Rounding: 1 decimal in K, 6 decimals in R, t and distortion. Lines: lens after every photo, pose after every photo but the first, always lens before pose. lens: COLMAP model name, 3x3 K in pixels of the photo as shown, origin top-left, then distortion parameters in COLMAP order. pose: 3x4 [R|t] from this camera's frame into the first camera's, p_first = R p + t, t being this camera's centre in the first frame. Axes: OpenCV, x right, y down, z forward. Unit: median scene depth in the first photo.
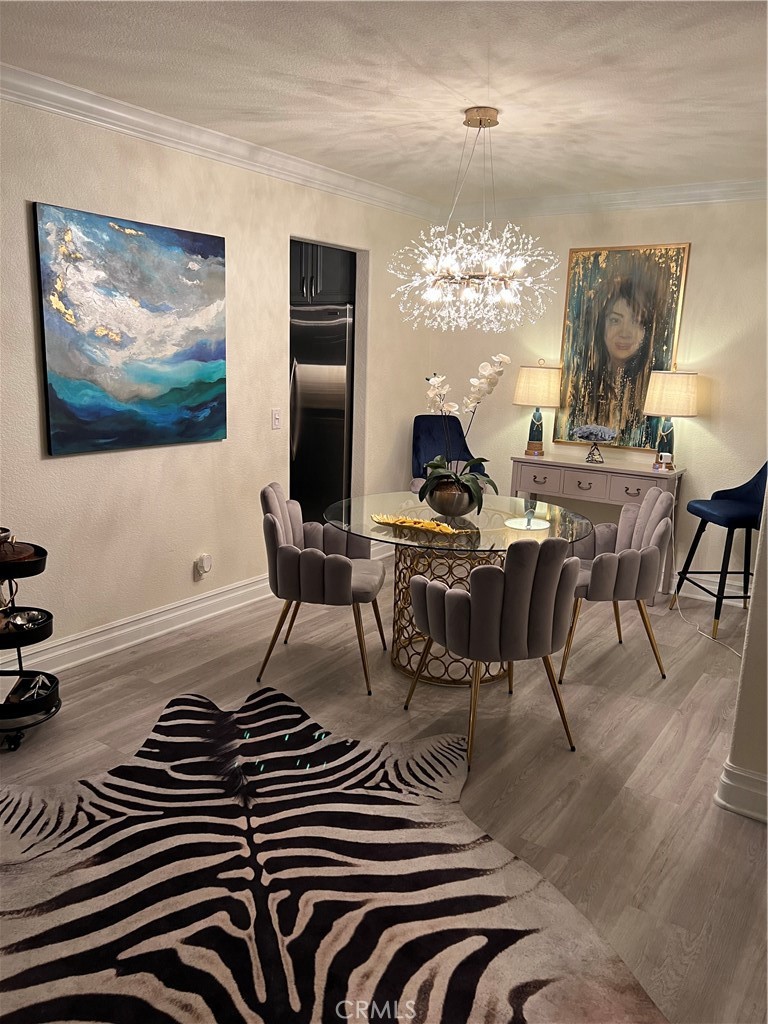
lens RADIAL K [[774.7, 0, 384.0], [0, 774.7, 512.0], [0, 0, 1]] dist [0.039171, -0.043821]
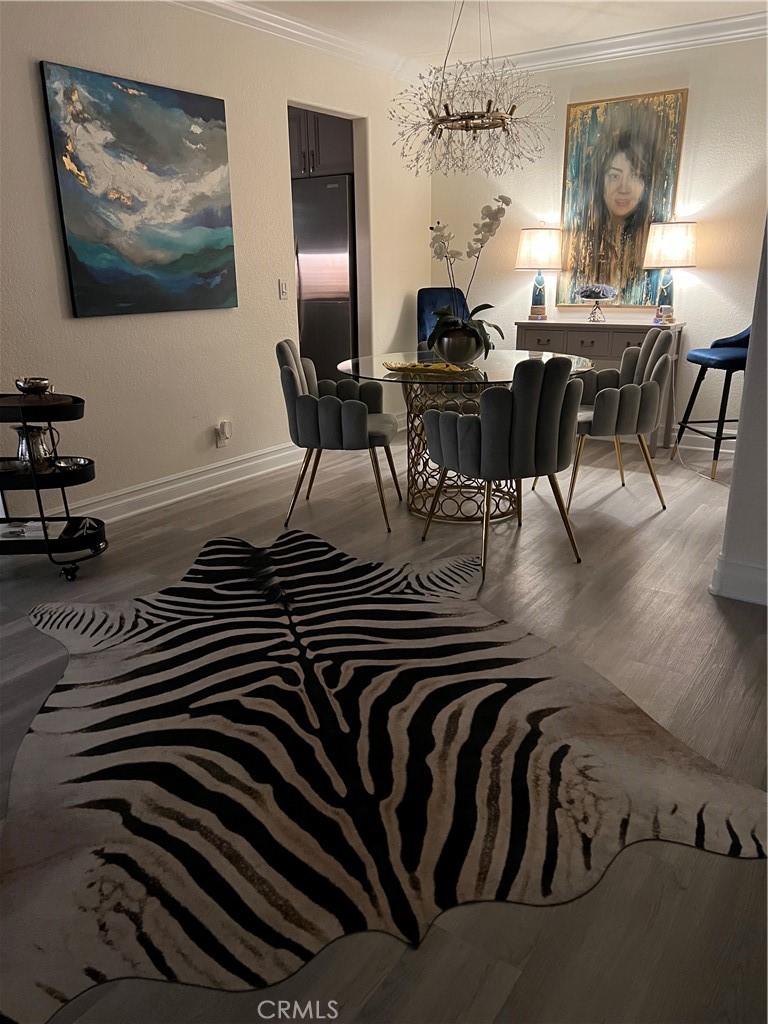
lens RADIAL K [[774.7, 0, 384.0], [0, 774.7, 512.0], [0, 0, 1]] dist [0.039171, -0.043821]
pose [[0.998876, -0.046395, -0.009743, -0.015215], [0.047142, 0.993787, 0.100819, 0.102193], [0.005005, -0.101165, 0.994857, -0.069943]]
